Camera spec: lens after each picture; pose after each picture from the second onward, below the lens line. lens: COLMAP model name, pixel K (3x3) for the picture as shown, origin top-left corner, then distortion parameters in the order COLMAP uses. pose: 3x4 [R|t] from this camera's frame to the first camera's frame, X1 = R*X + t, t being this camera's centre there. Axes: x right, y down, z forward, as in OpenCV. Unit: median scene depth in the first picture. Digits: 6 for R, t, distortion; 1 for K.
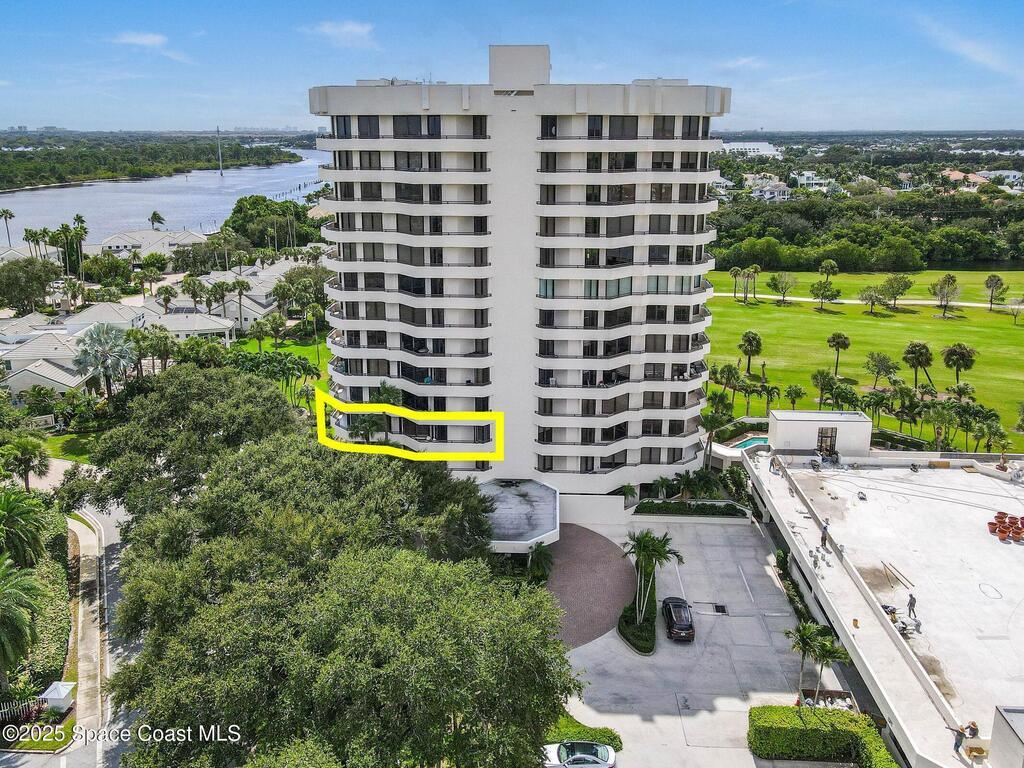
lens RADIAL K [[874.0, 0, 512.0], [0, 874.0, 310.6], [0, 0, 1]] dist [0.061680, 0.002933]
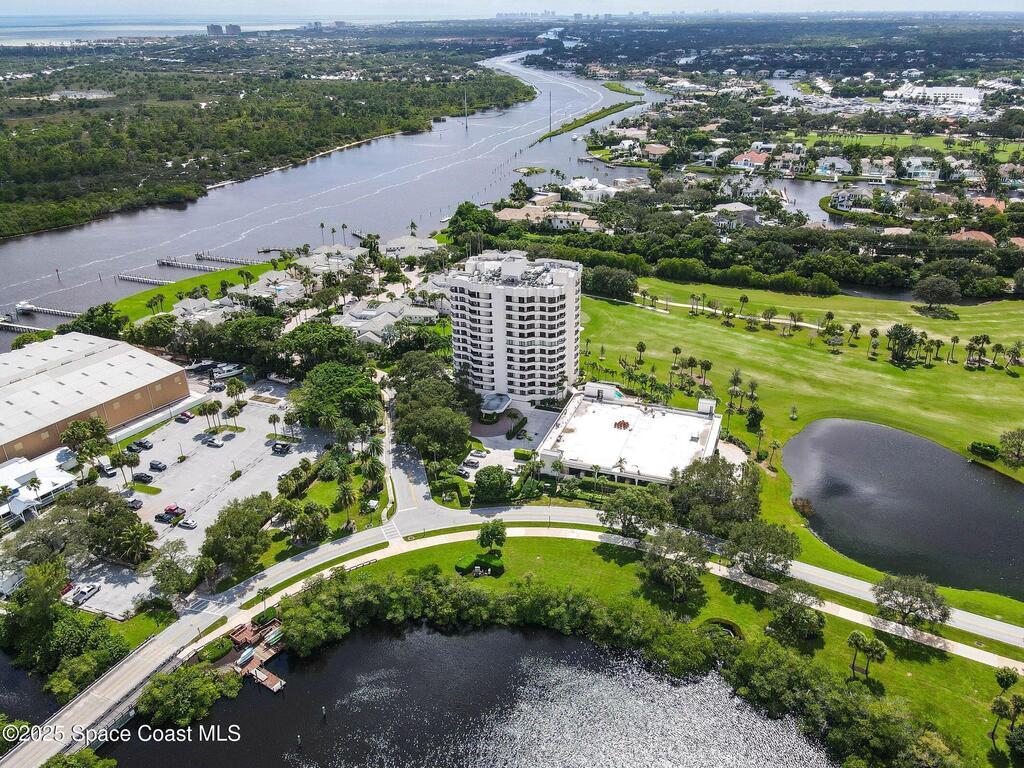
lens RADIAL K [[809.8, 0, 512.0], [0, 809.8, 384.0], [0, 0, 1]] dist [0.102715, 0.000811]
pose [[0.960767, 0.114626, -0.252562, 0.852126], [-0.059443, 0.974544, 0.216173, -0.539729], [0.270912, -0.192679, 0.943123, -1.983642]]
